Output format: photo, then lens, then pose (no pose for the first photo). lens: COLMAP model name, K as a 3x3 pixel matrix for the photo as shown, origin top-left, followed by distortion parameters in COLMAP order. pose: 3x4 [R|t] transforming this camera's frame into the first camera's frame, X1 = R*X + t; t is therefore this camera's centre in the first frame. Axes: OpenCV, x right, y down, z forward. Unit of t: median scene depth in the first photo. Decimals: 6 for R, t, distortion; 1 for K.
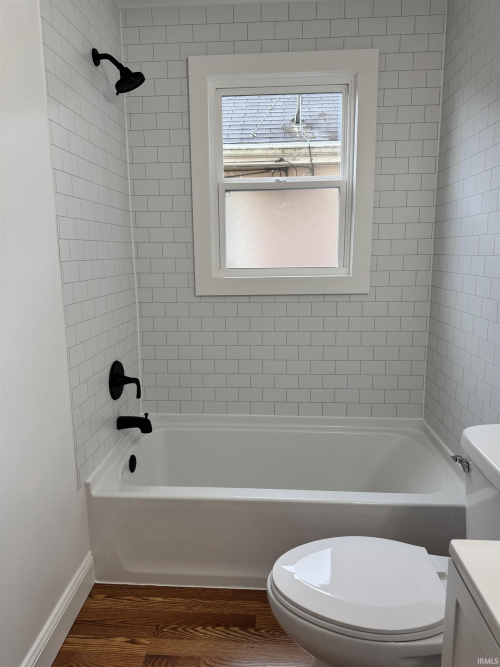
lens RADIAL K [[476.4, 0, 251.2], [0, 476.4, 338.9], [0, 0, 1]] dist [0.011528, -0.008787]
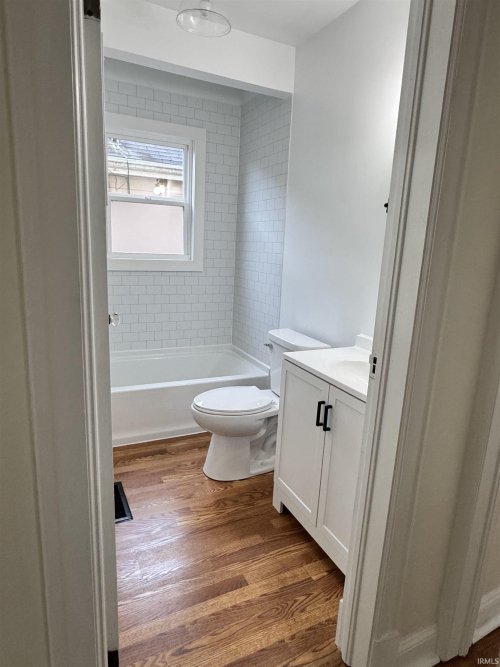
lens RADIAL K [[407.0, 0, 250.2], [0, 407.0, 332.6], [0, 0, 1]] dist [-0.001047, -0.003380]
pose [[0.859725, -0.058855, 0.507356, -0.356573], [0.034148, 0.997740, 0.057876, 0.043548], [-0.509615, -0.032432, 0.859791, -0.340987]]
